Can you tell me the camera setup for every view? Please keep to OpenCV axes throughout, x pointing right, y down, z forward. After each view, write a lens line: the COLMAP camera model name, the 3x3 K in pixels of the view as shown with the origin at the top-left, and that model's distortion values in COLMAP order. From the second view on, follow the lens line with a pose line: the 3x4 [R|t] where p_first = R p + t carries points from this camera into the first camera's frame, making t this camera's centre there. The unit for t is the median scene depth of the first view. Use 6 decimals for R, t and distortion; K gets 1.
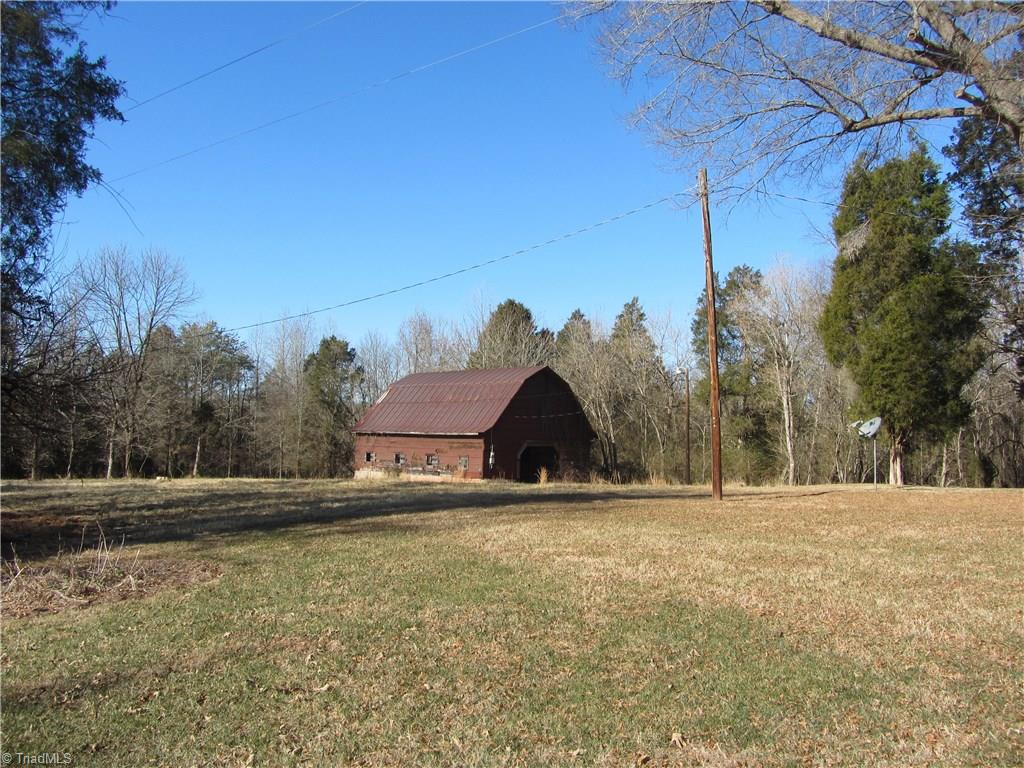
lens RADIAL K [[847.7, 0, 512.0], [0, 847.7, 384.0], [0, 0, 1]] dist [-0.030838, -0.003707]
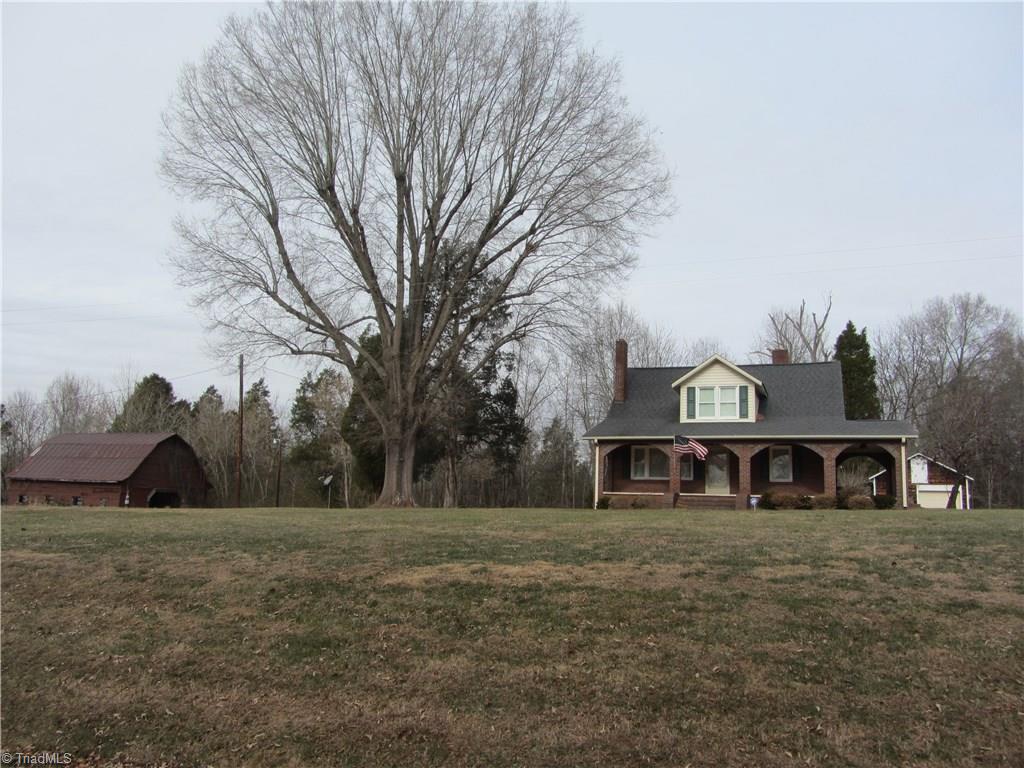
lens RADIAL K [[847.7, 0, 512.0], [0, 847.7, 384.0], [0, 0, 1]] dist [-0.030838, -0.003707]
pose [[0.922722, 0.067231, 0.379559, 0.014322], [-0.040186, 0.996085, -0.078743, -0.011475], [-0.383367, 0.057405, 0.921811, -0.337204]]
